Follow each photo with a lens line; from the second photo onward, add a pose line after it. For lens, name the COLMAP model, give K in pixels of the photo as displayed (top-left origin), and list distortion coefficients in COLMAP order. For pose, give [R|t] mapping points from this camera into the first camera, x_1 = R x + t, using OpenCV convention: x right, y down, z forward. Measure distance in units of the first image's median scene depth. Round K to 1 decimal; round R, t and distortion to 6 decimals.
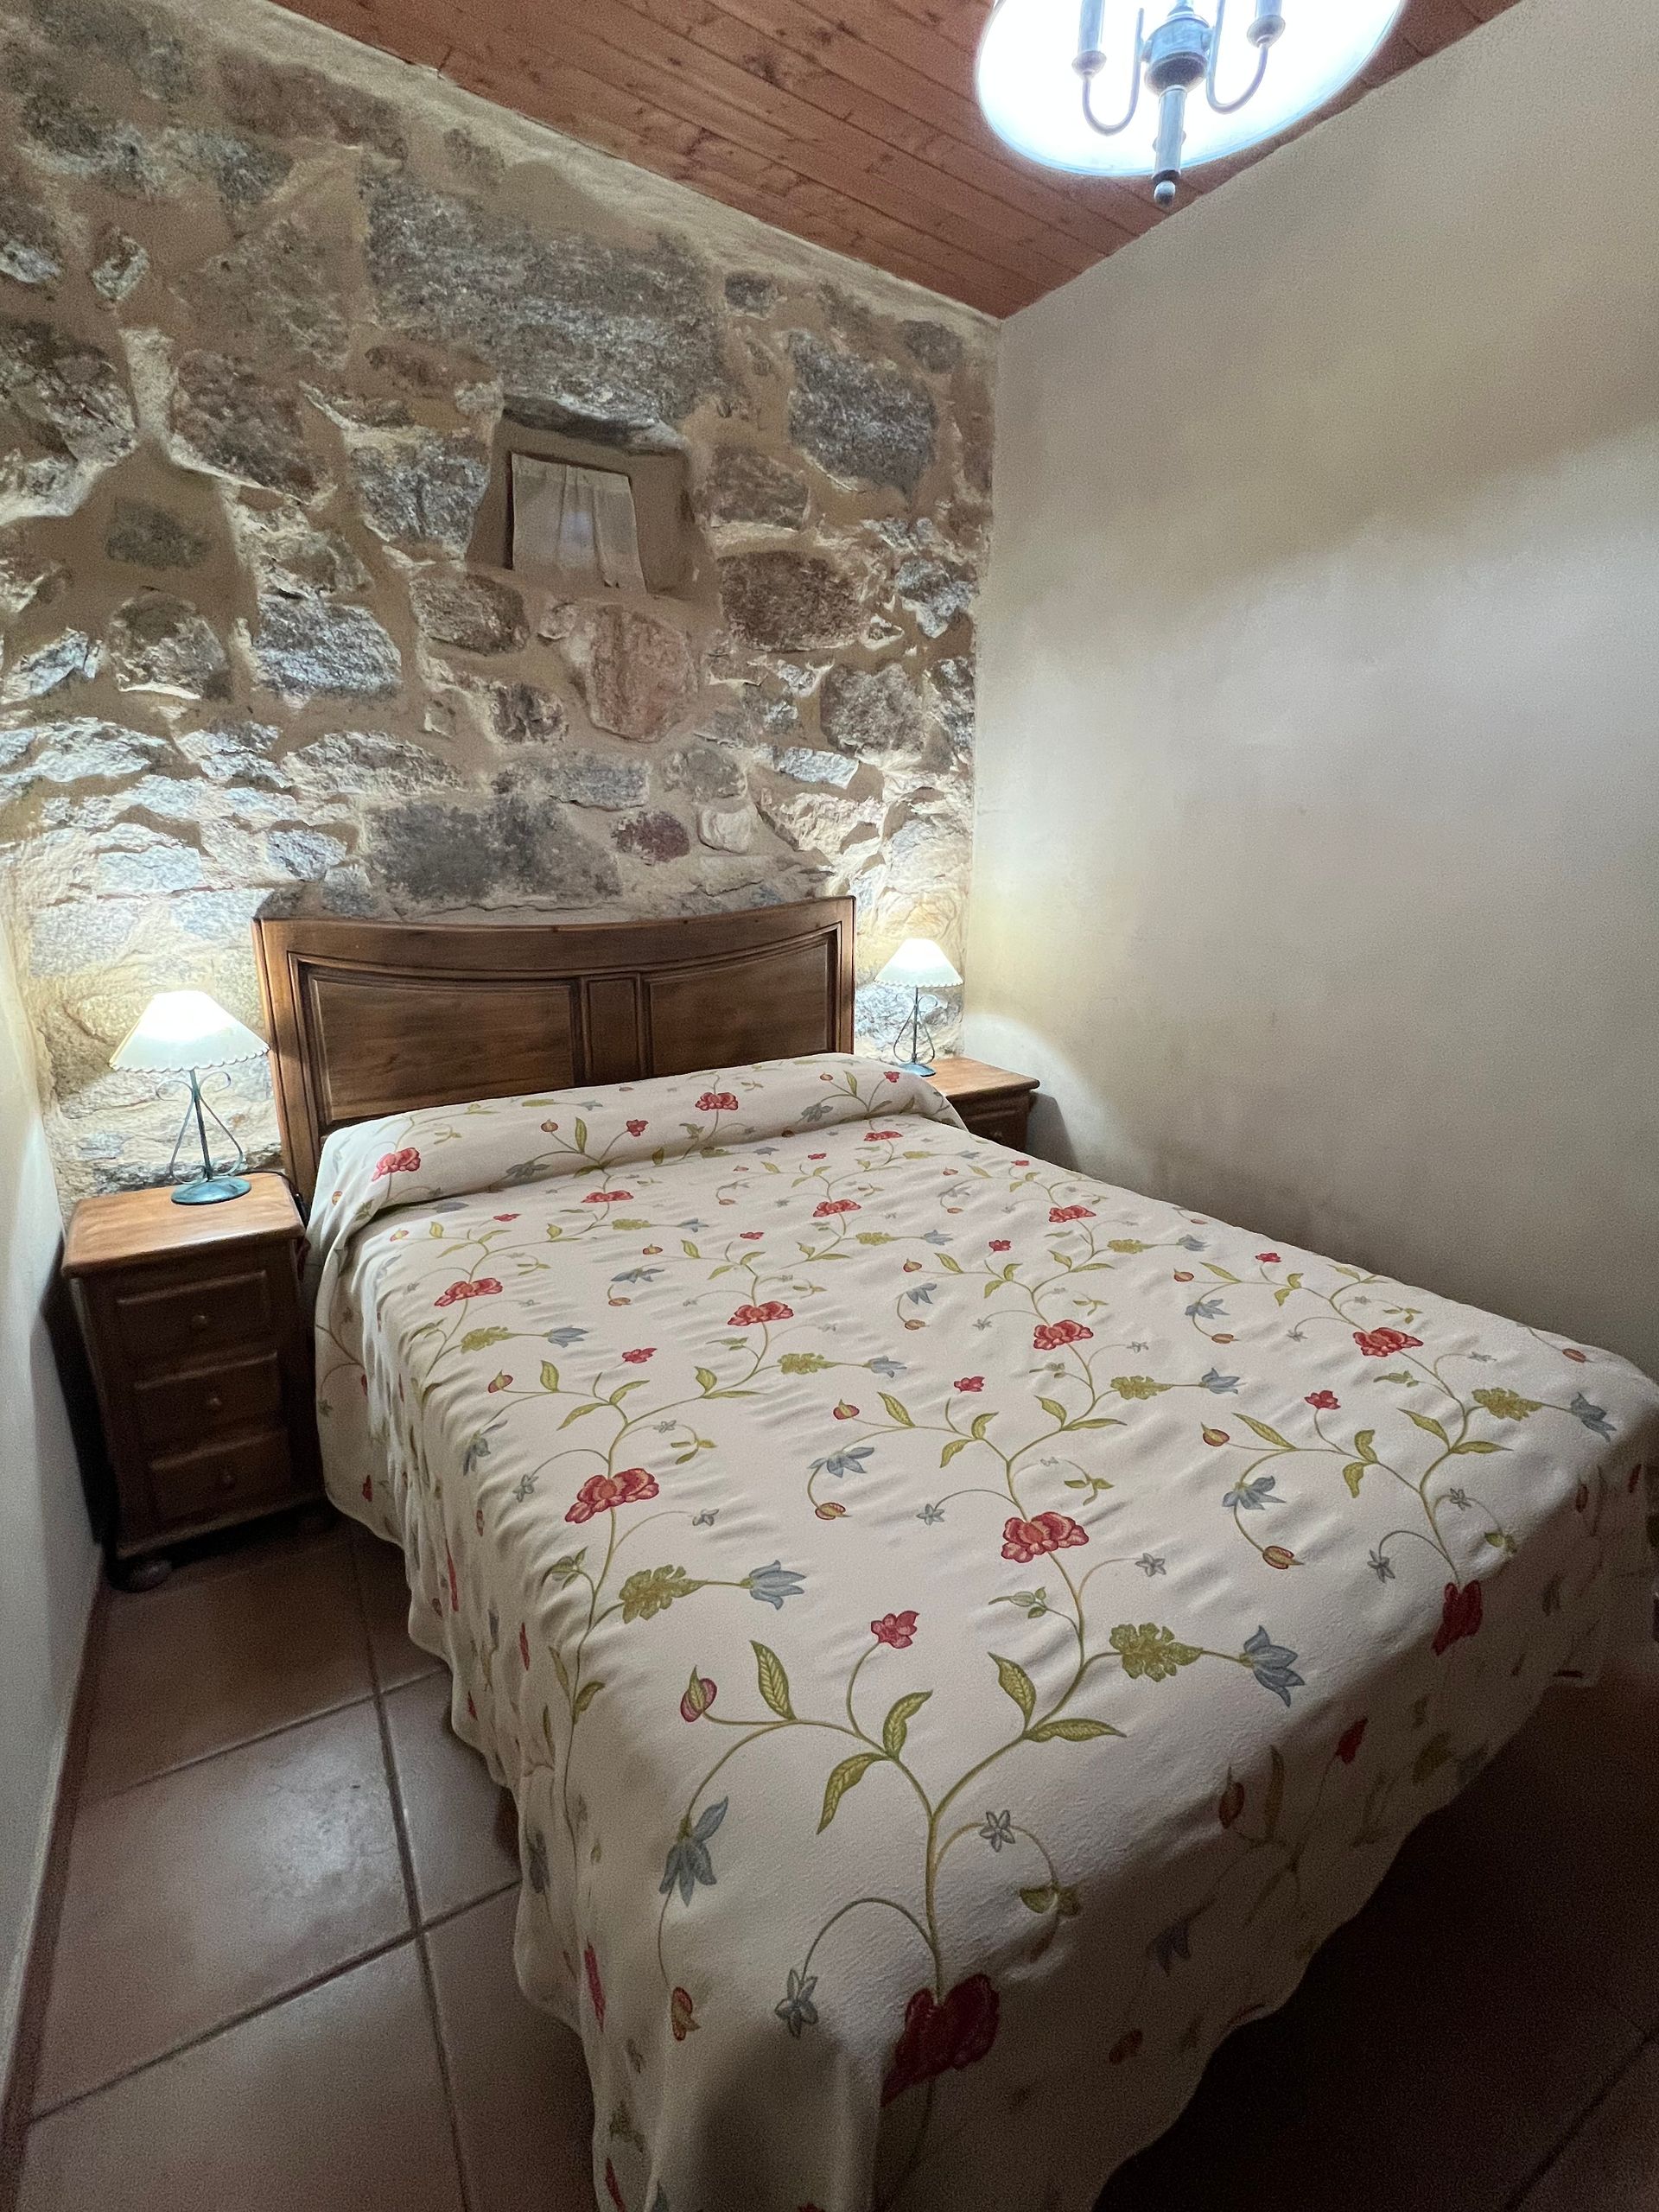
lens RADIAL K [[999.9, 0, 826.3], [0, 999.9, 1100.1], [0, 0, 1]] dist [-0.001402, 0.000407]
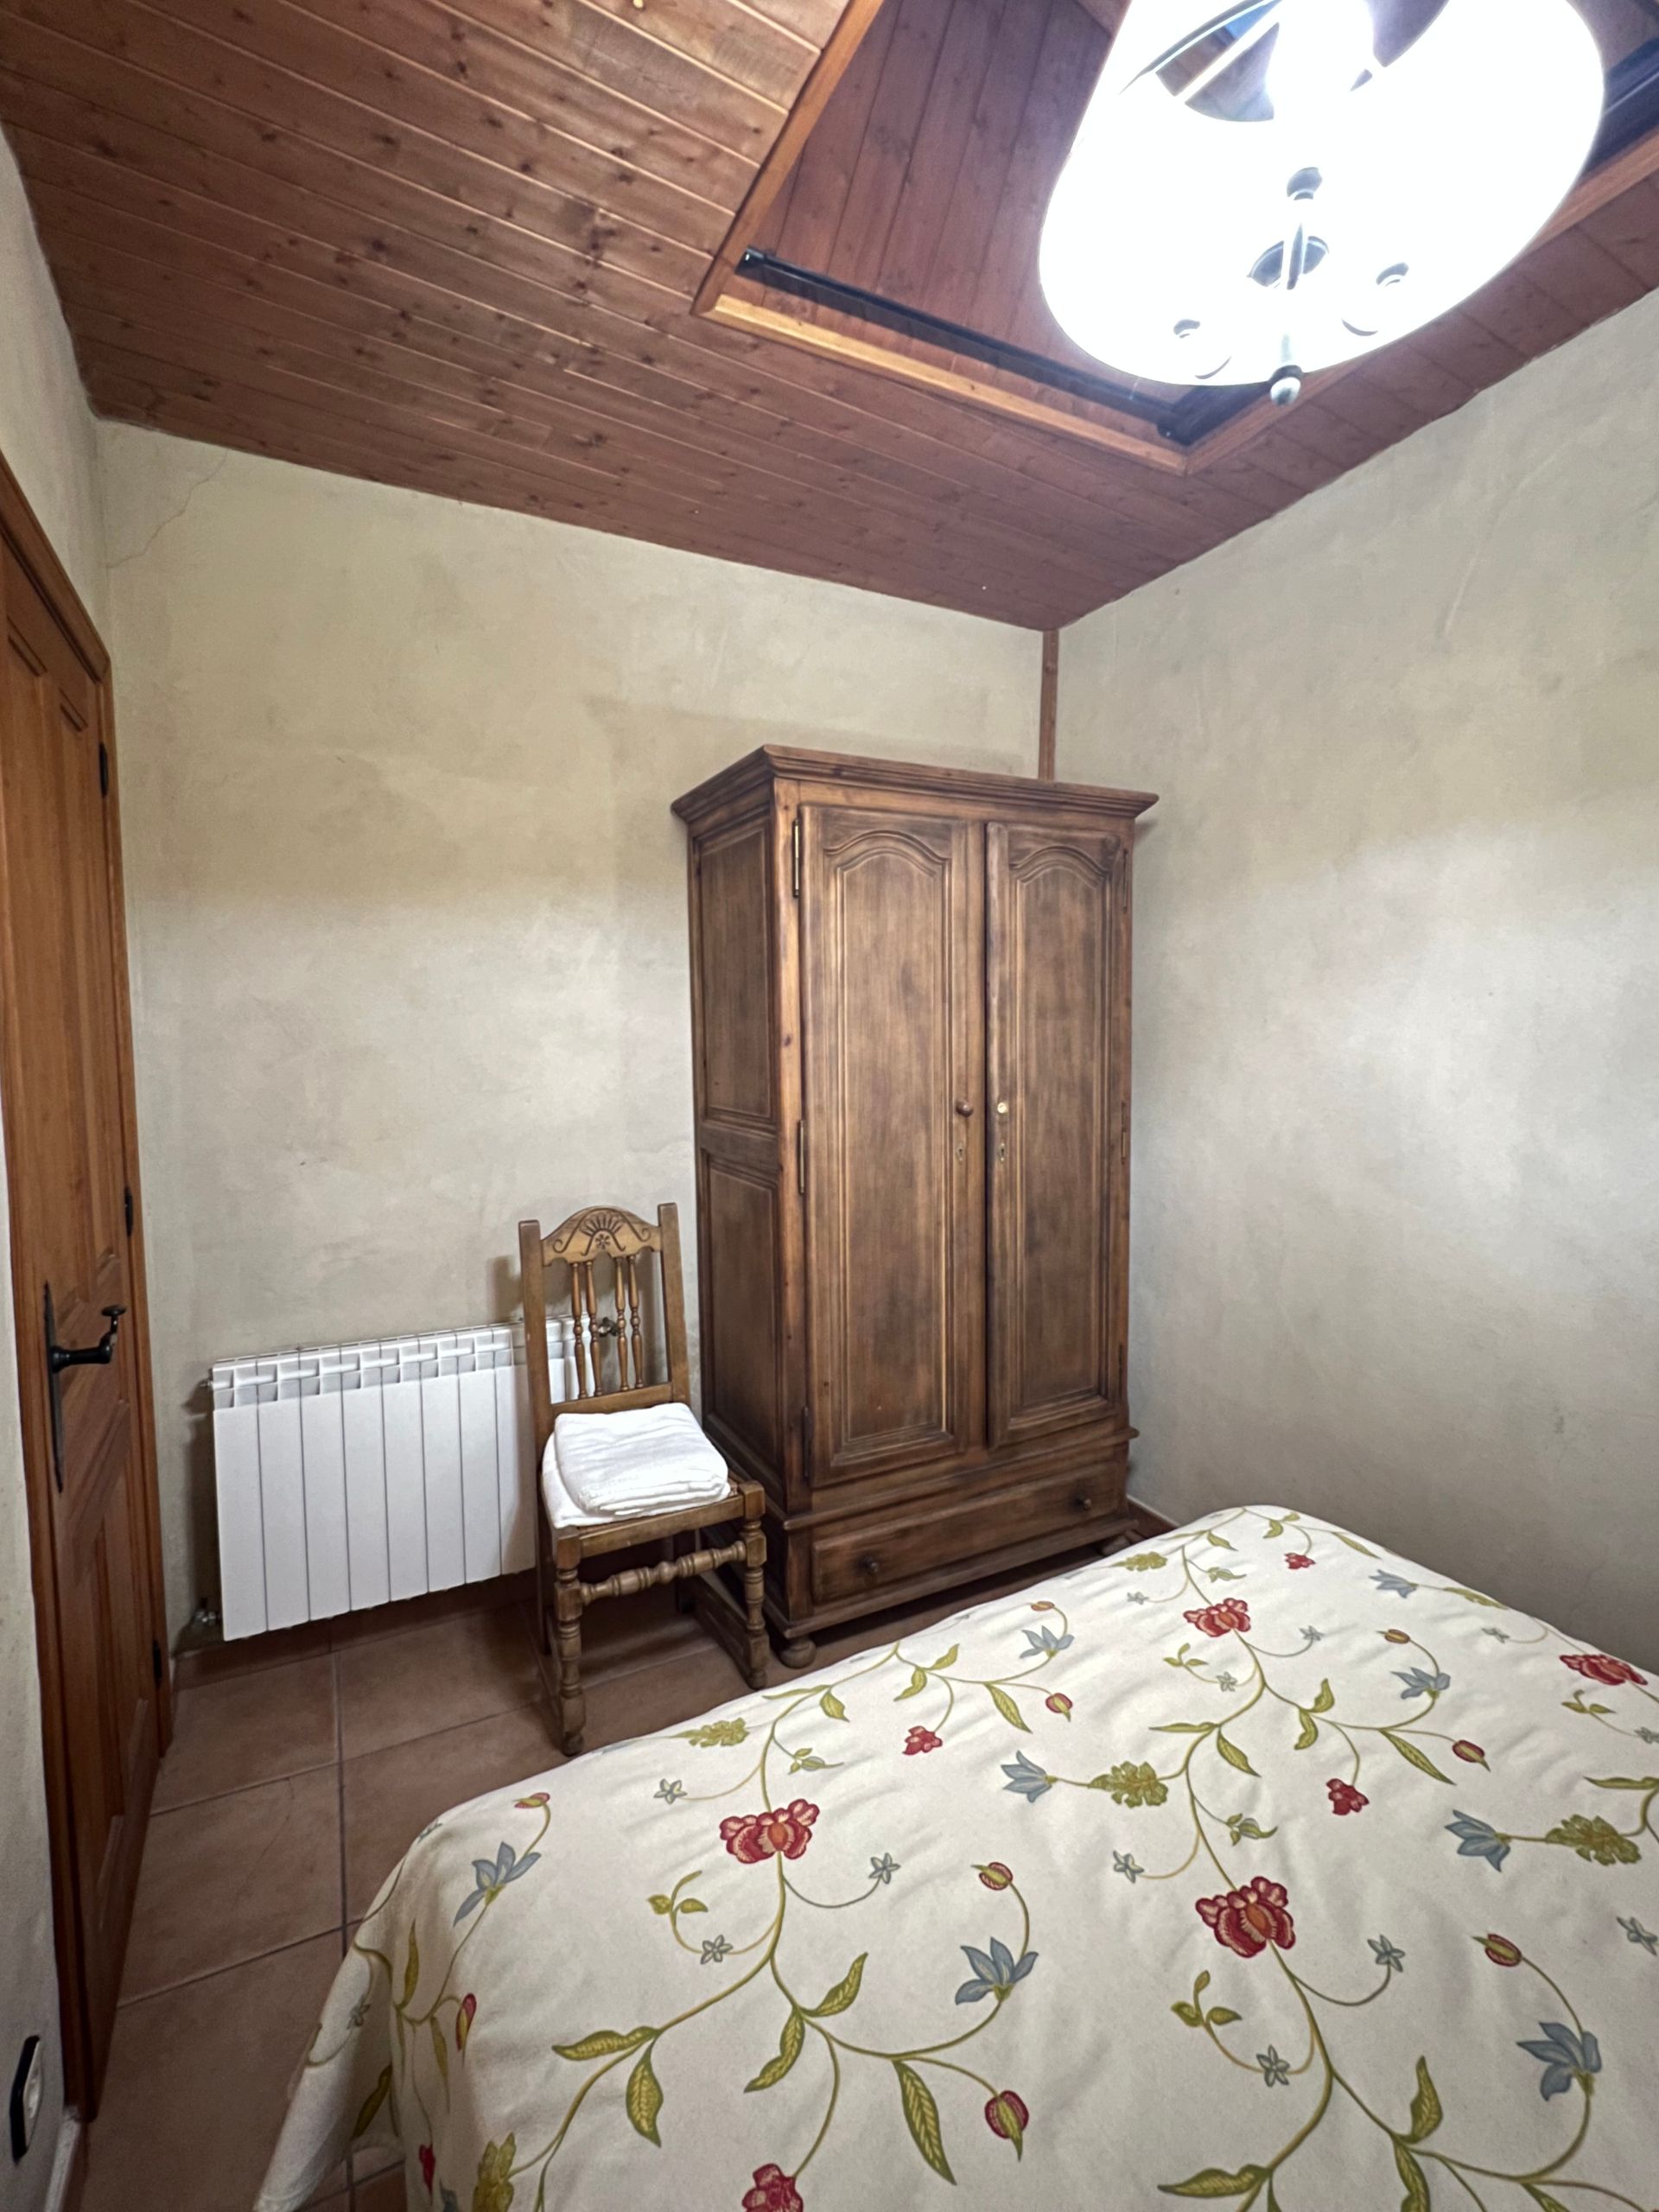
lens RADIAL K [[999.9, 0, 826.3], [0, 999.9, 1100.1], [0, 0, 1]] dist [-0.001402, 0.000407]
pose [[-0.998452, -0.014437, 0.053717, 0.346929], [0.004325, 0.942658, 0.333733, -0.336742], [-0.055455, 0.333448, -0.941136, 1.052021]]
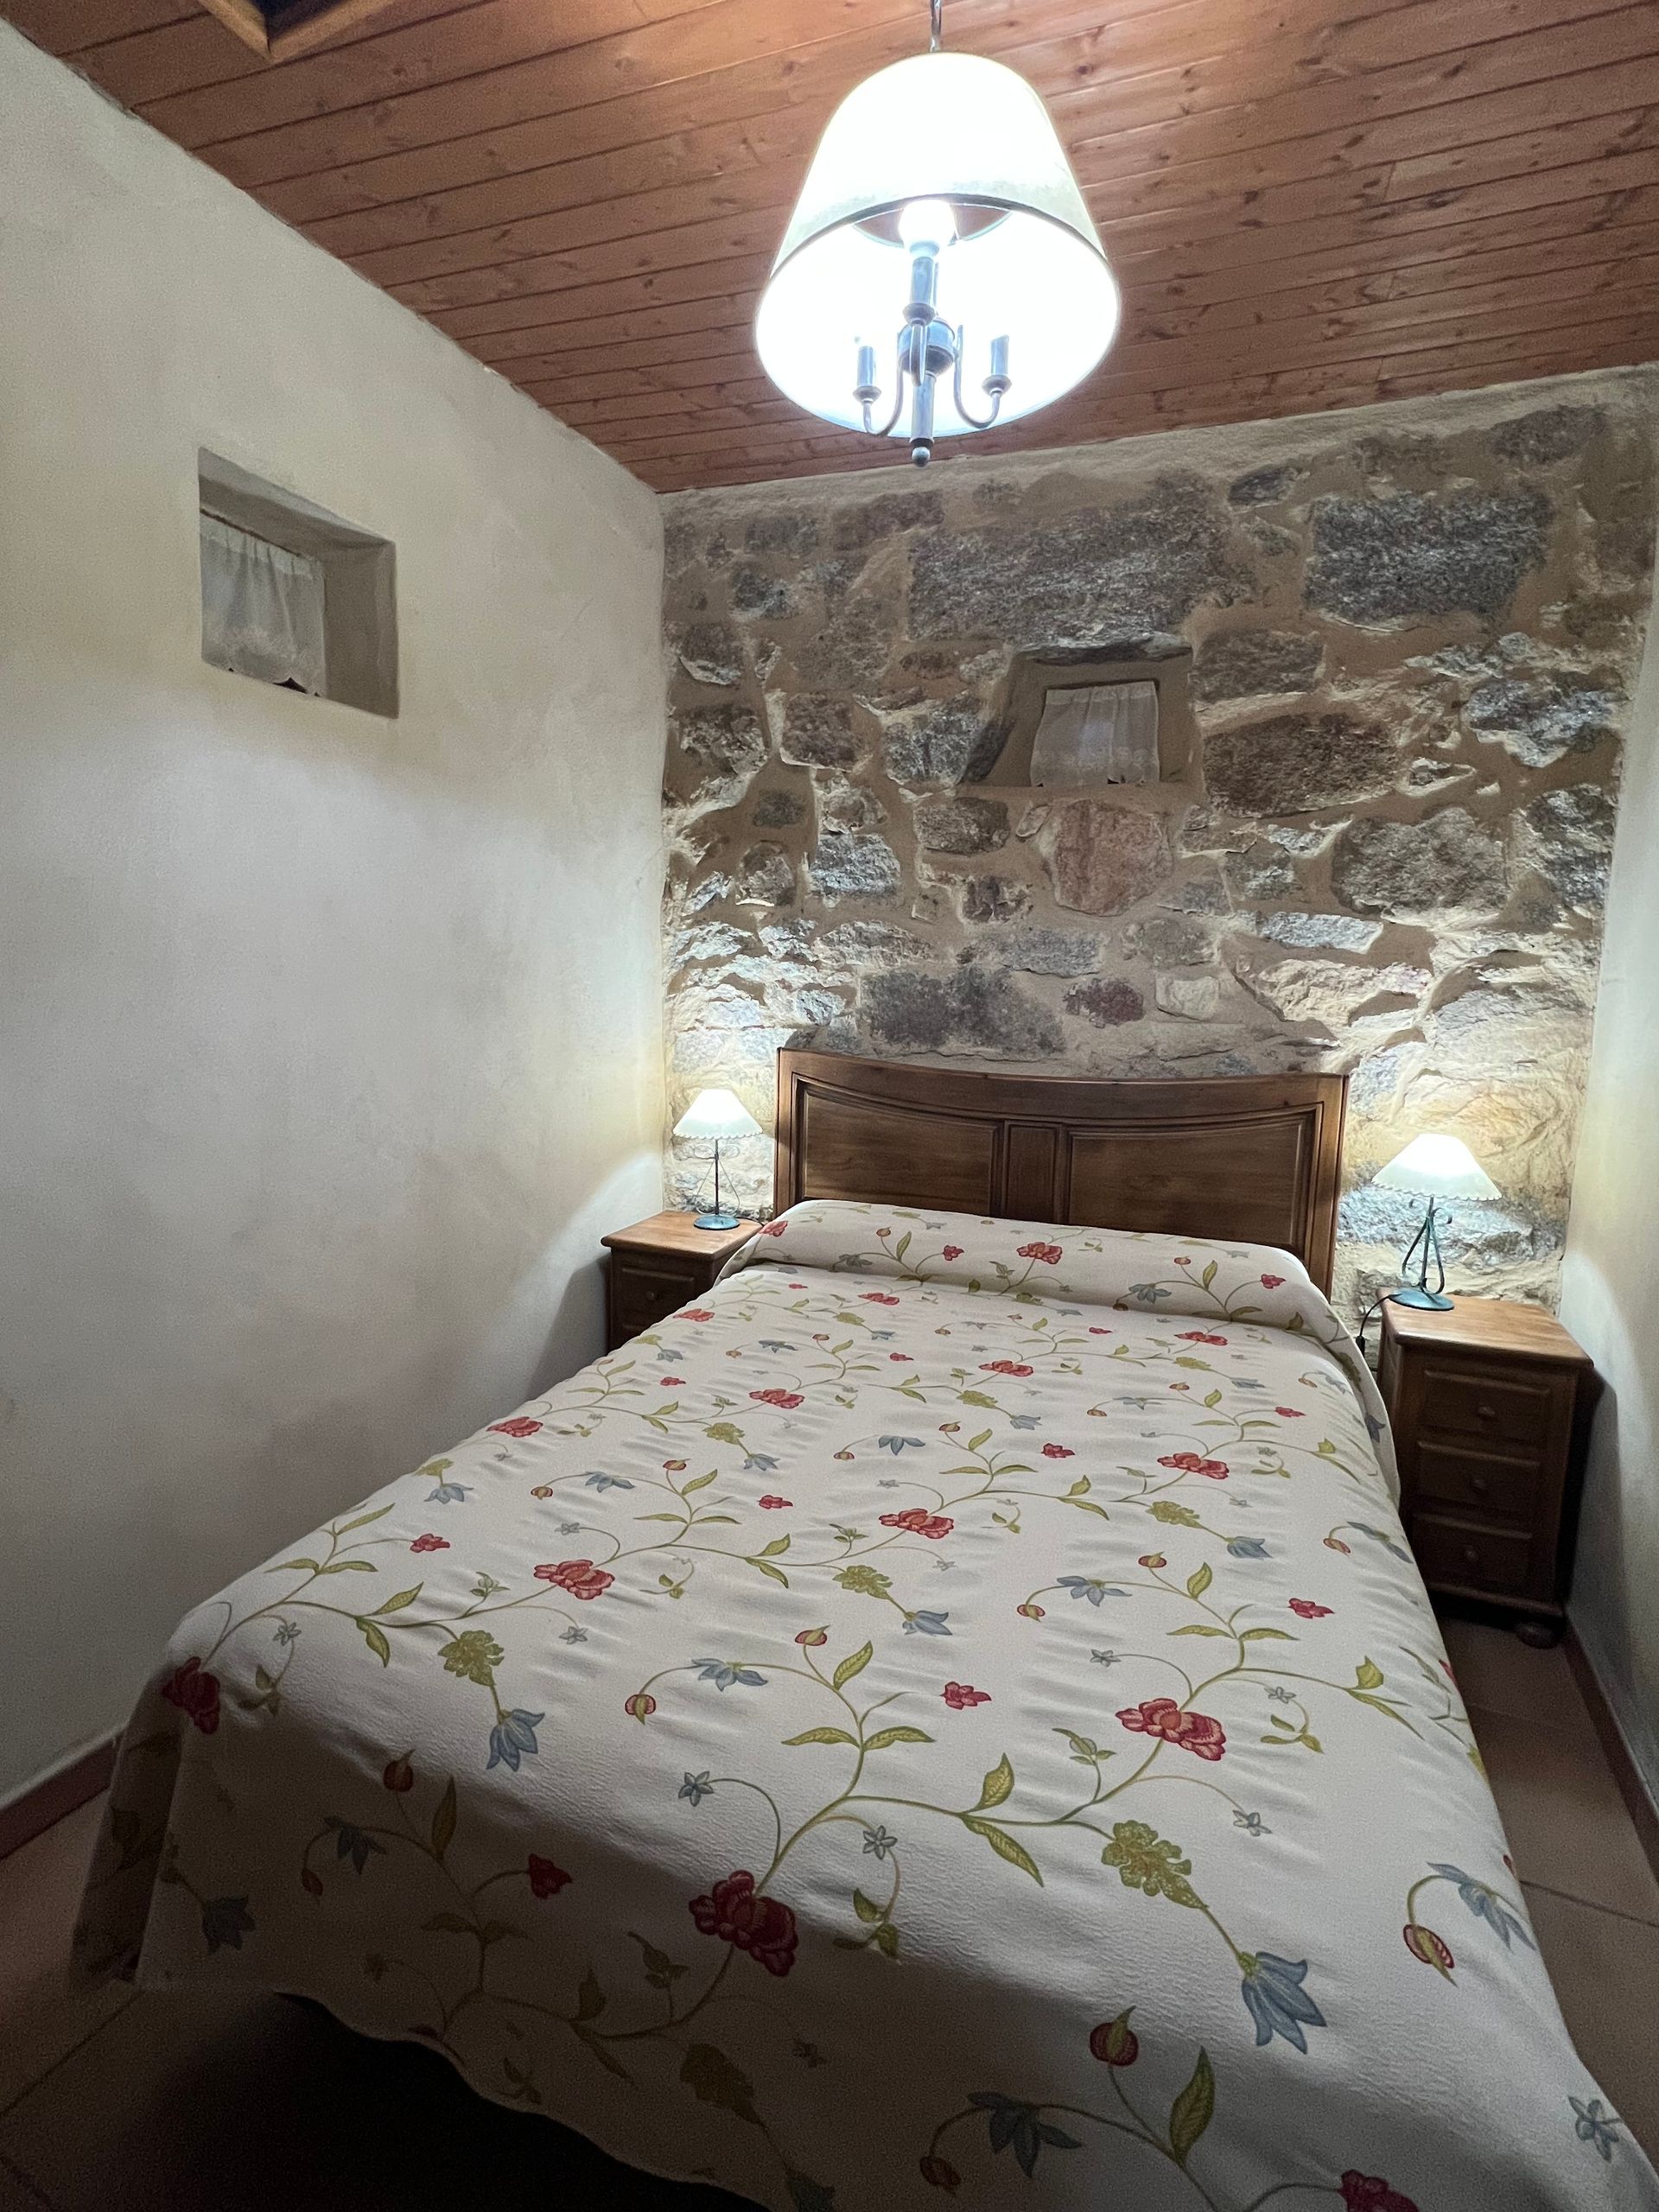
lens RADIAL K [[999.9, 0, 826.3], [0, 999.9, 1100.1], [0, 0, 1]] dist [-0.001402, 0.000407]
pose [[0.574760, 0.108270, -0.811128, 0.666601], [-0.227191, 0.973355, -0.031062, -0.078237], [0.786152, 0.202134, 0.584043, 0.216145]]
